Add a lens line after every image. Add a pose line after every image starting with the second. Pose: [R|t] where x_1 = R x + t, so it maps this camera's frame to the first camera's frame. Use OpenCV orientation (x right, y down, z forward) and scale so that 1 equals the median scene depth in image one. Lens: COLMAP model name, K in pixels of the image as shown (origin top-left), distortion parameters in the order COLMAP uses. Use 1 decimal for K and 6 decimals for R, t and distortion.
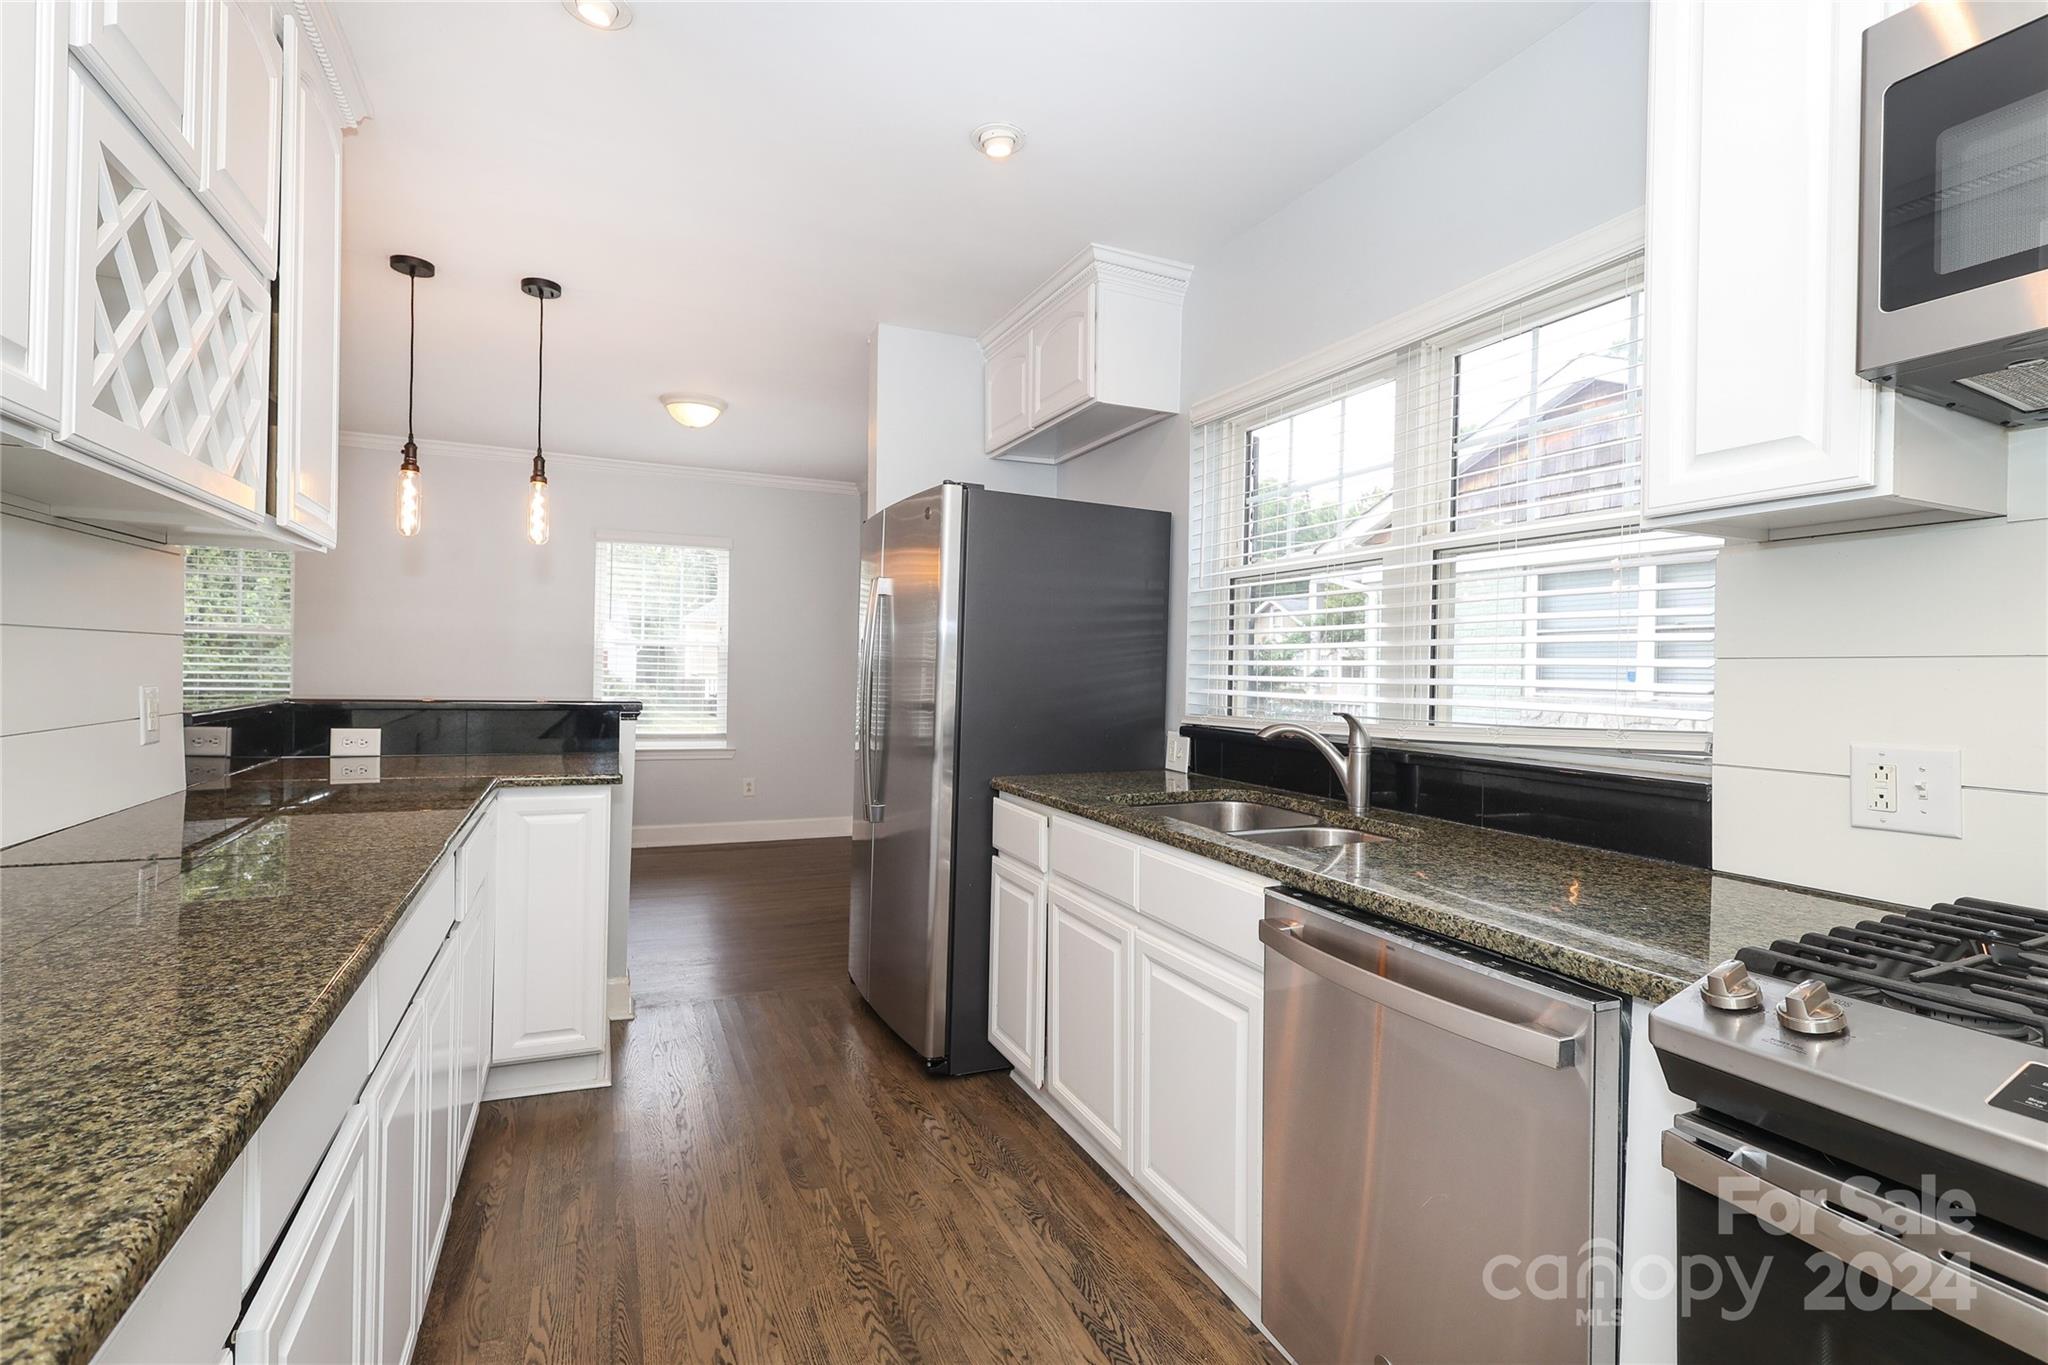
lens RADIAL K [[950.1, 0, 1021.8], [0, 950.1, 673.6], [0, 0, 1]] dist [-0.001465, 0.000041]
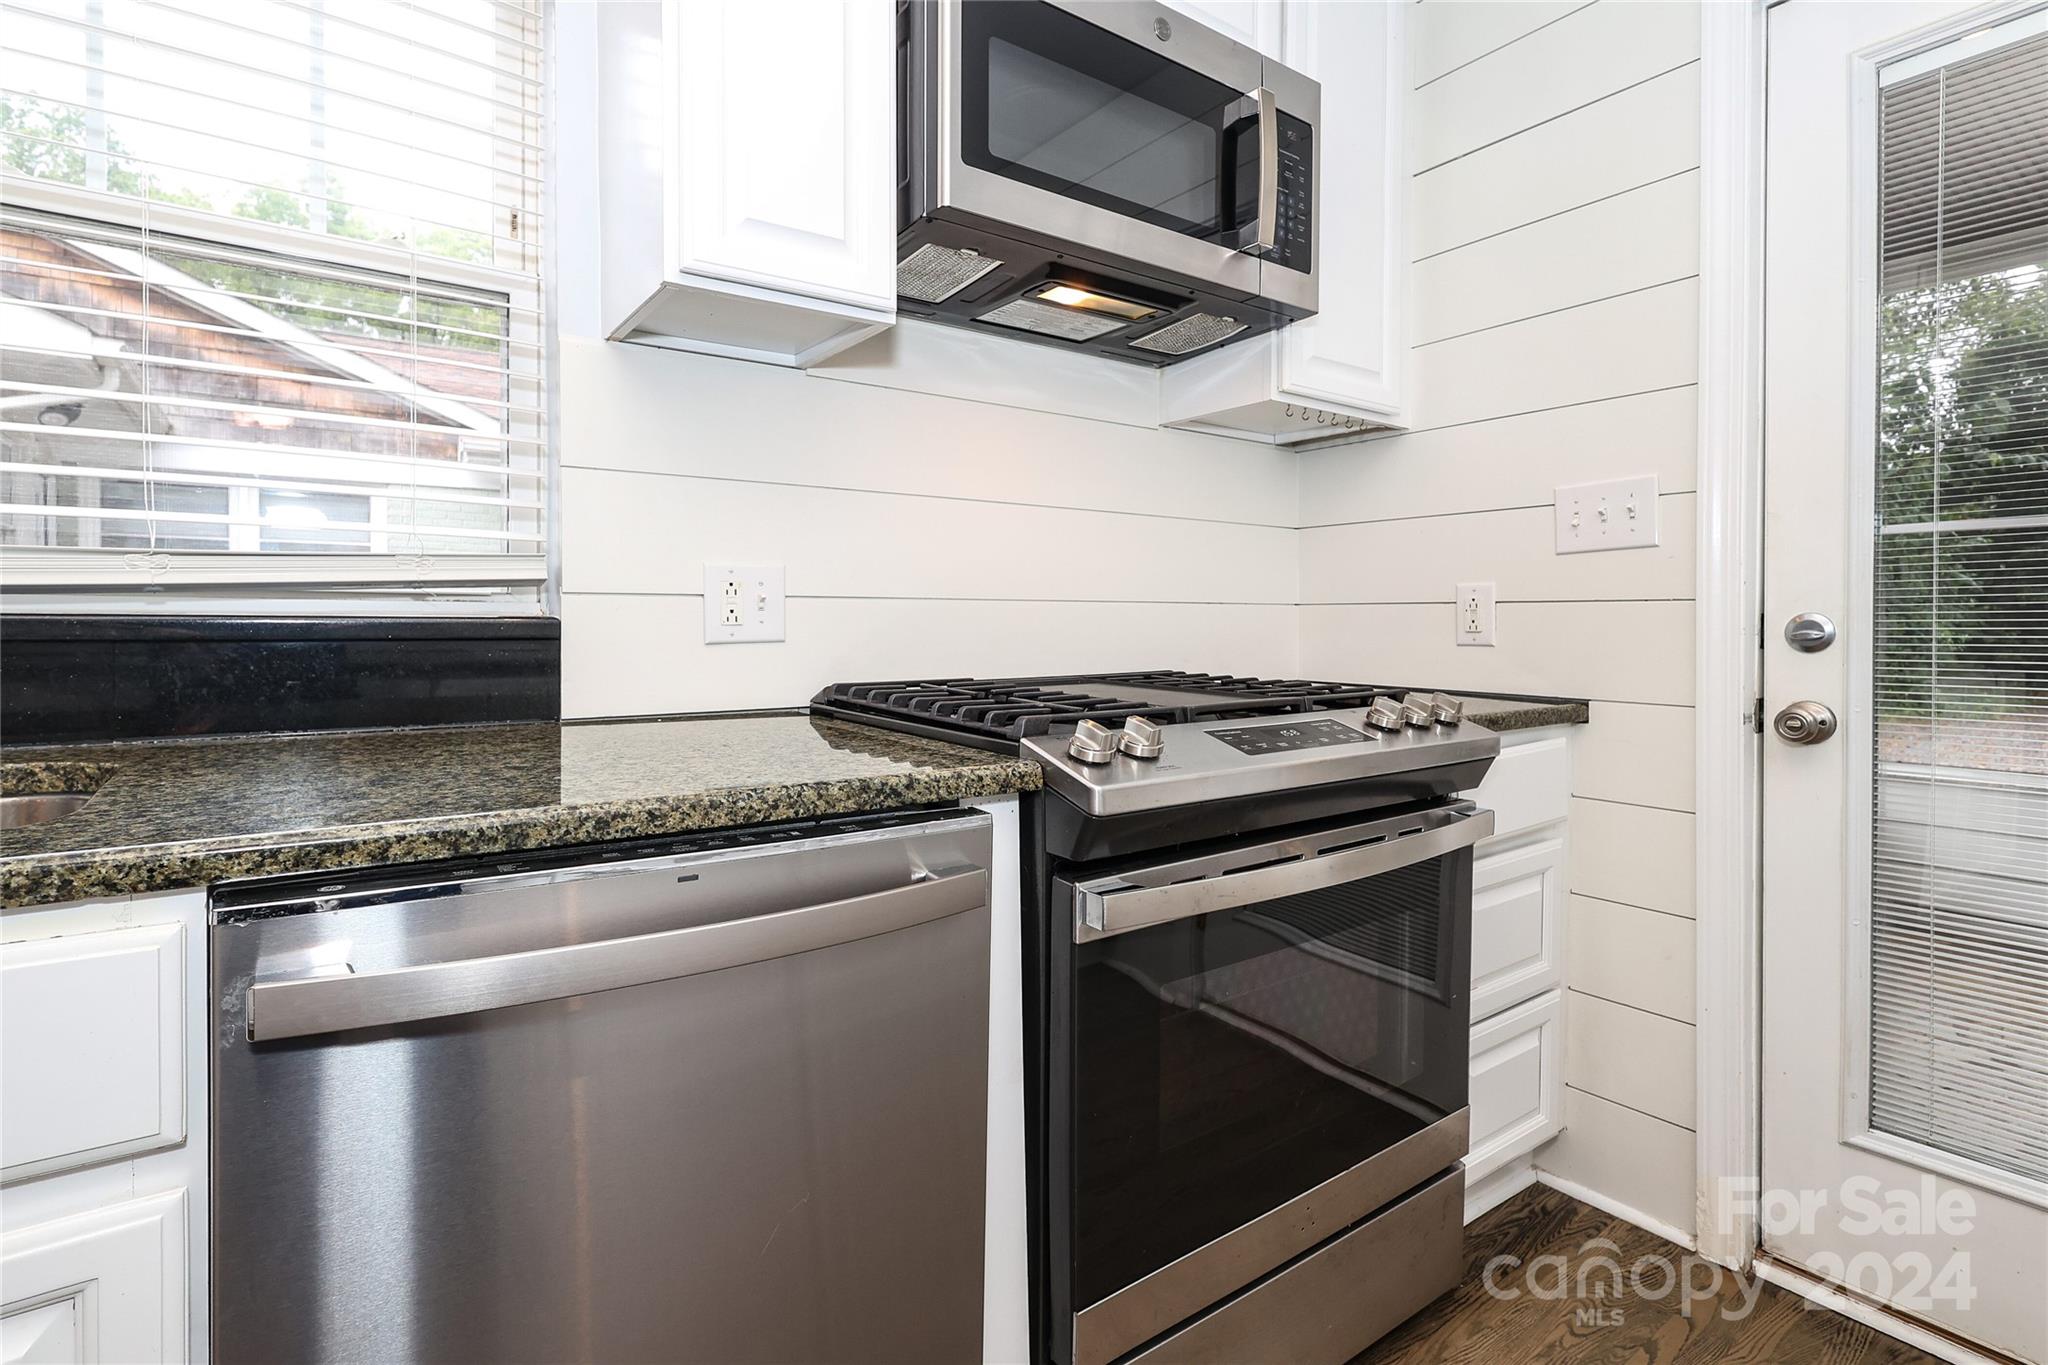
lens RADIAL K [[984.9, 0, 1020.6], [0, 984.9, 634.7], [0, 0, 1]] dist [0.011830, -0.000246]
pose [[-0.202077, -0.033081, 0.978811, -0.131307], [-0.003153, 0.999446, 0.033128, 0.066618], [-0.979365, 0.003608, -0.202069, 0.511646]]
